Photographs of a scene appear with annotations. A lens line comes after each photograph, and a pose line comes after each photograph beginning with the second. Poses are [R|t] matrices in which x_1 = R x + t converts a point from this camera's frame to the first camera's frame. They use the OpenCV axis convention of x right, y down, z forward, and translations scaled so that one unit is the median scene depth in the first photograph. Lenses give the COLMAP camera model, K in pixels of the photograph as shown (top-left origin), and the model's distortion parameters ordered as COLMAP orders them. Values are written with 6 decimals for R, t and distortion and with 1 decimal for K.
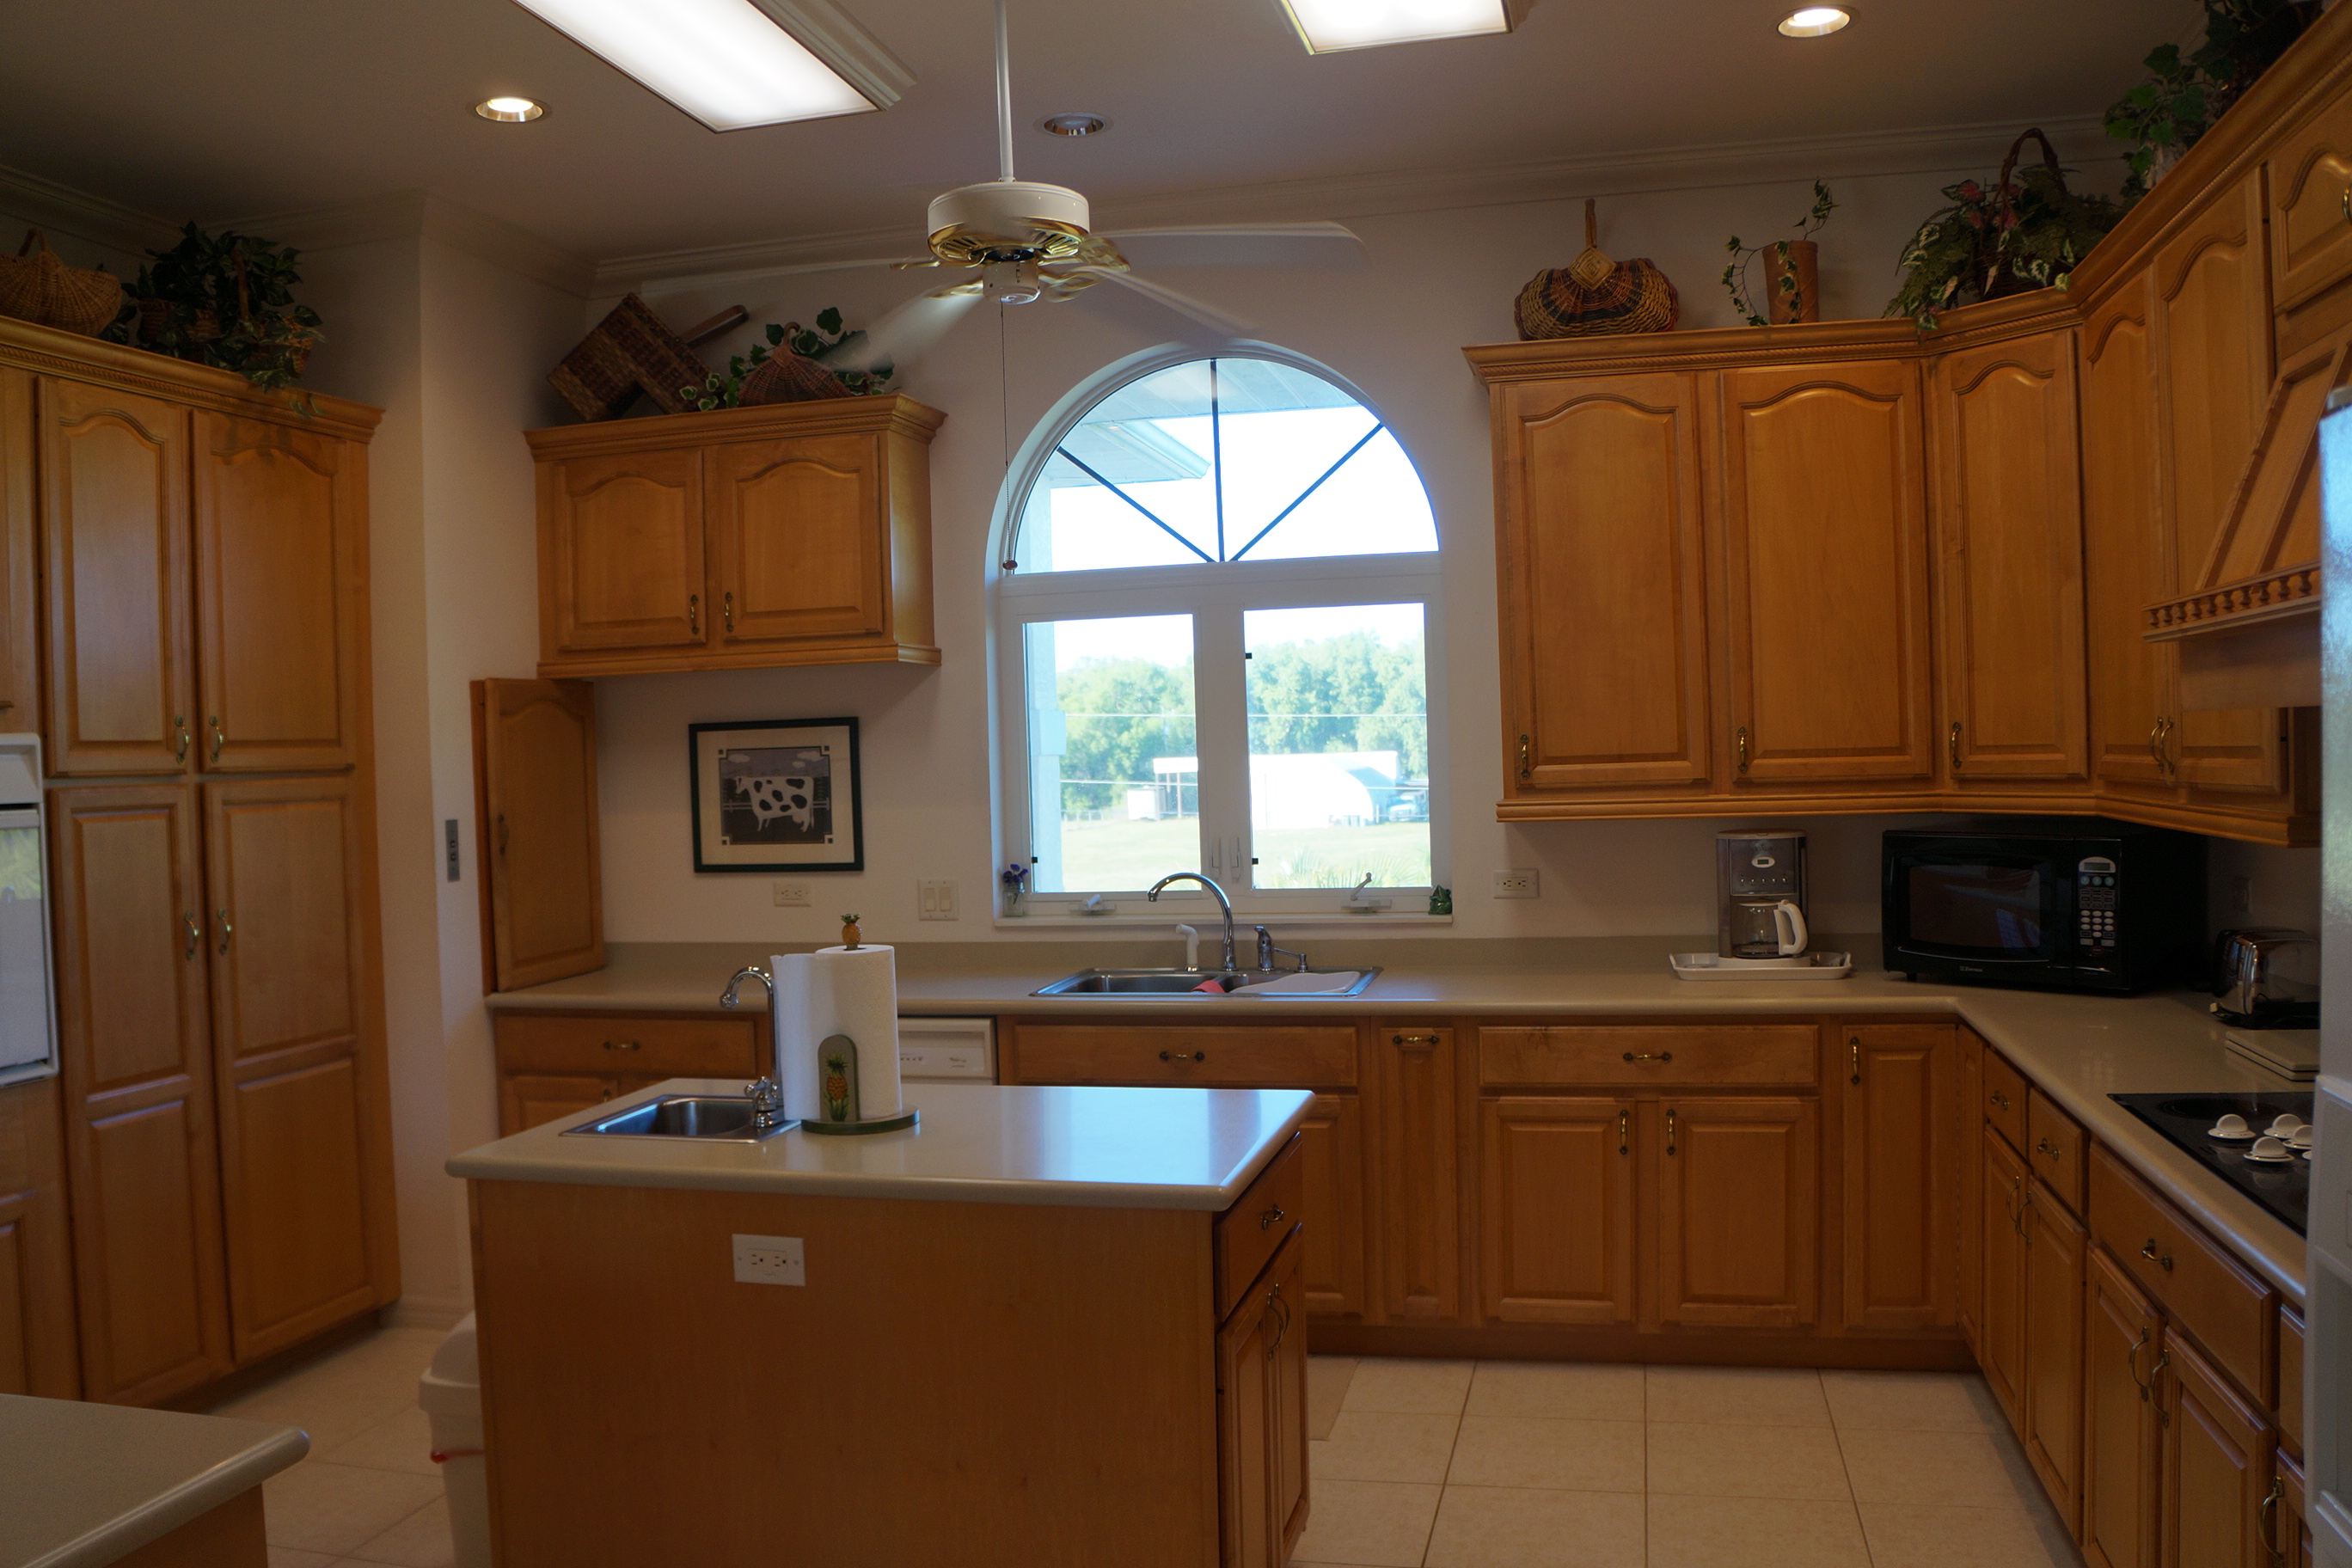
lens RADIAL K [[1876.1, 0, 1161.6], [0, 1876.1, 790.8], [0, 0, 1]] dist [-0.168282, 0.116740]
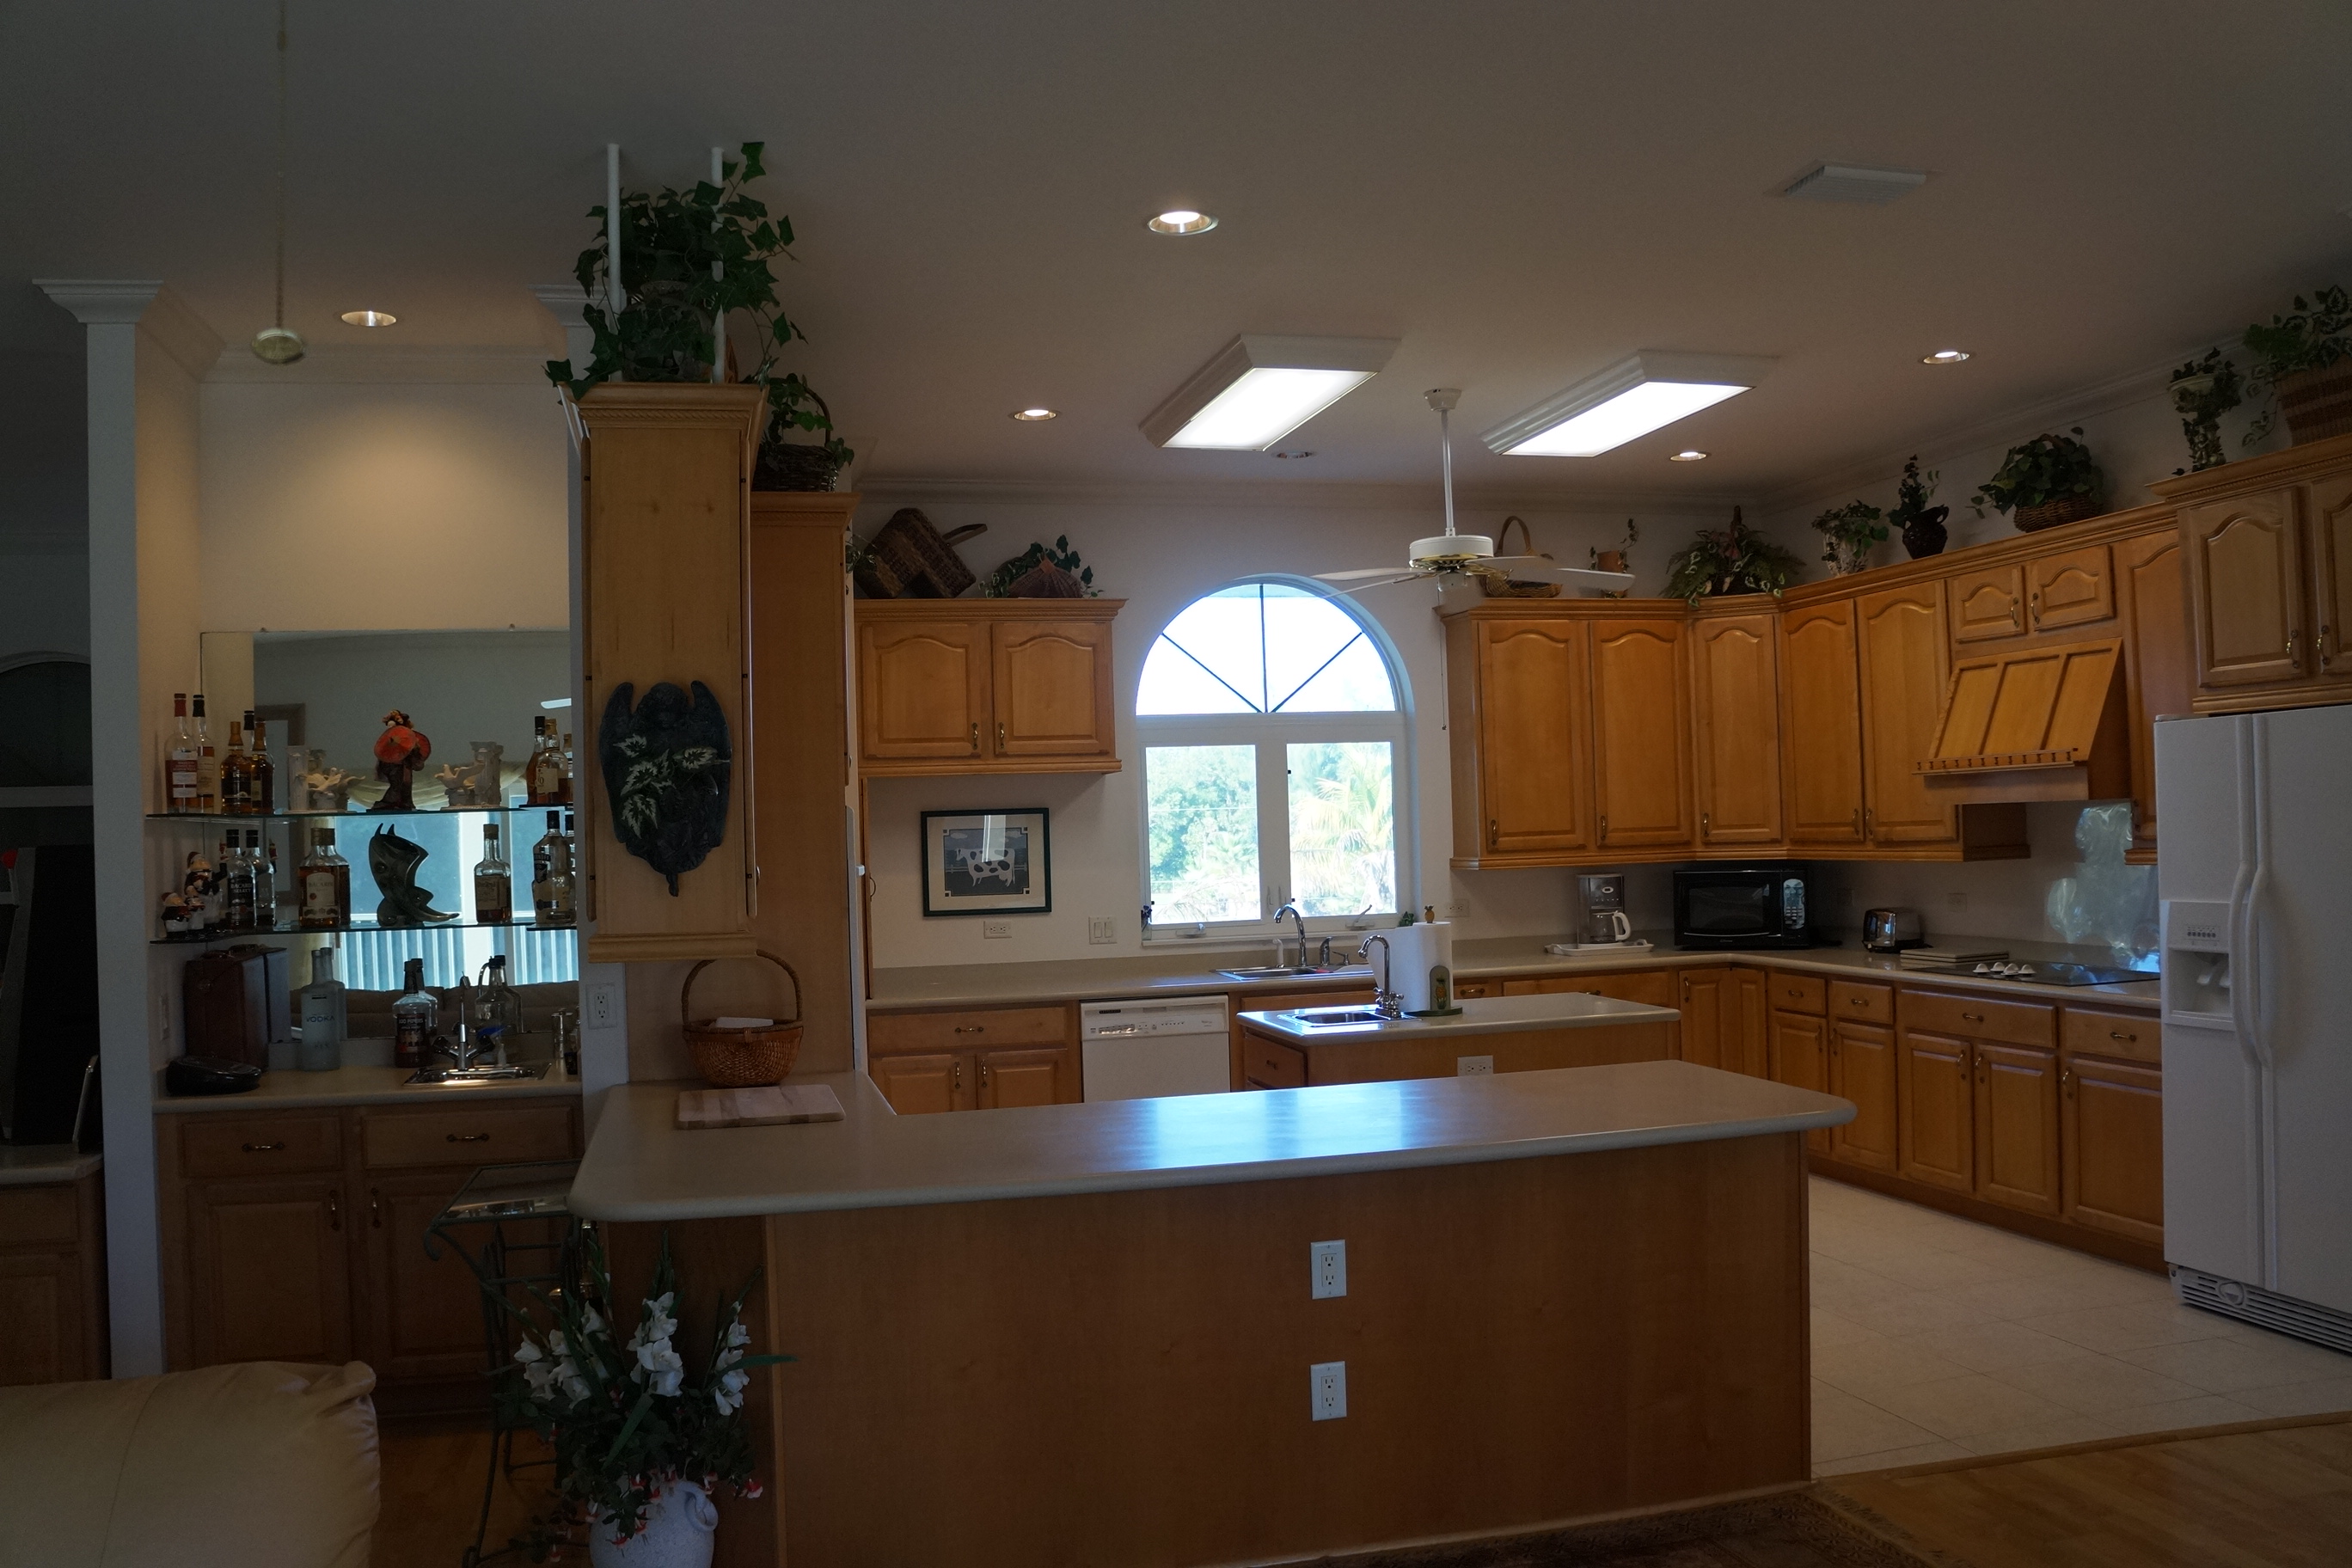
lens RADIAL K [[1876.1, 0, 1187.8], [0, 1876.1, 781.5], [0, 0, 1]] dist [-0.168282, 0.116740]
pose [[0.879588, 0.014881, 0.475503, -0.801079], [0.014542, 0.998203, -0.058139, 0.028571], [-0.475514, 0.058053, 0.877791, -0.369435]]
